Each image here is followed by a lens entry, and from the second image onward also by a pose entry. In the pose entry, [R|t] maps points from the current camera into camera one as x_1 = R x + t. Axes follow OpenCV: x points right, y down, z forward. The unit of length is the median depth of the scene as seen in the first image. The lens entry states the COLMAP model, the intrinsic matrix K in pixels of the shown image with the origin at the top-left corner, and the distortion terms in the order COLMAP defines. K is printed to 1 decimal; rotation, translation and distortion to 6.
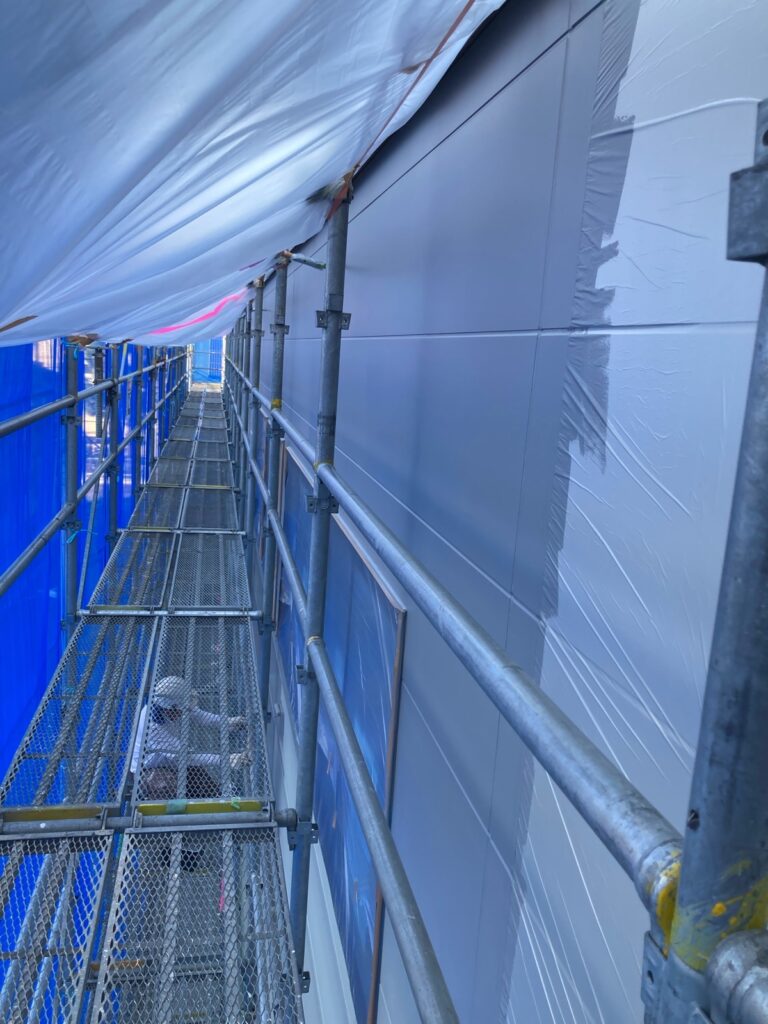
lens RADIAL K [[845.7, 0, 384.8], [0, 845.7, 502.7], [0, 0, 1]] dist [0.014192, 0.002815]
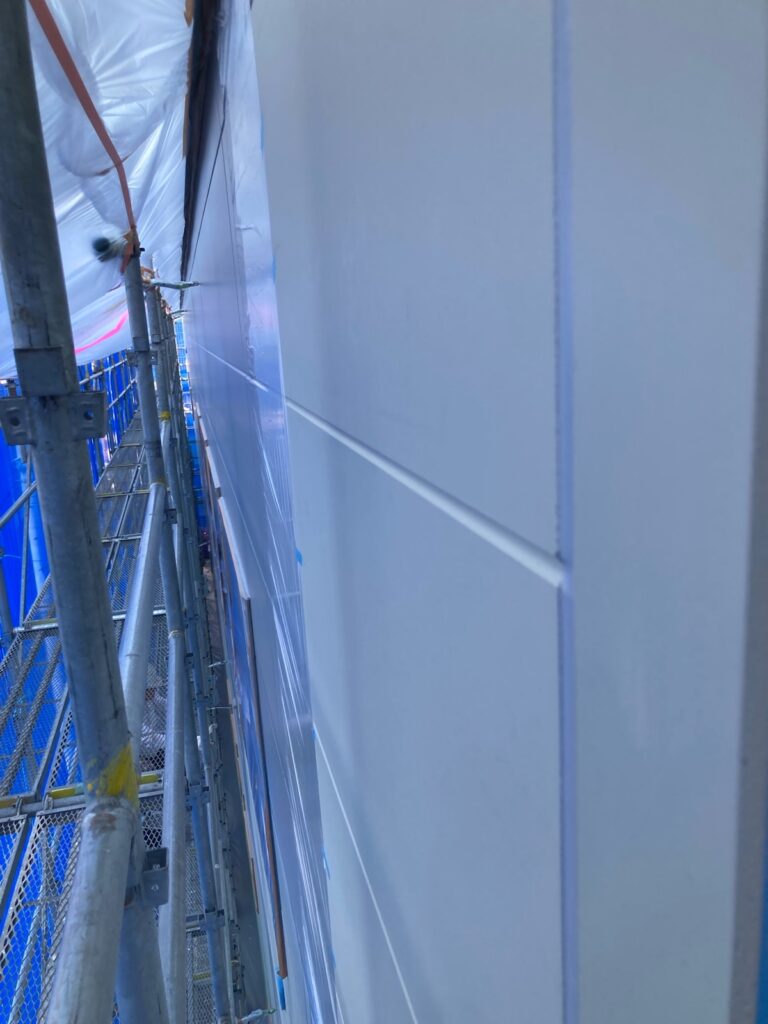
lens RADIAL K [[845.7, 0, 386.3], [0, 845.7, 519.6], [0, 0, 1]] dist [0.014192, 0.002815]
pose [[0.991023, -0.133471, 0.007623, 0.219290], [0.132792, 0.989371, 0.059259, -0.022932], [-0.015451, -0.057715, 0.998214, -0.160397]]
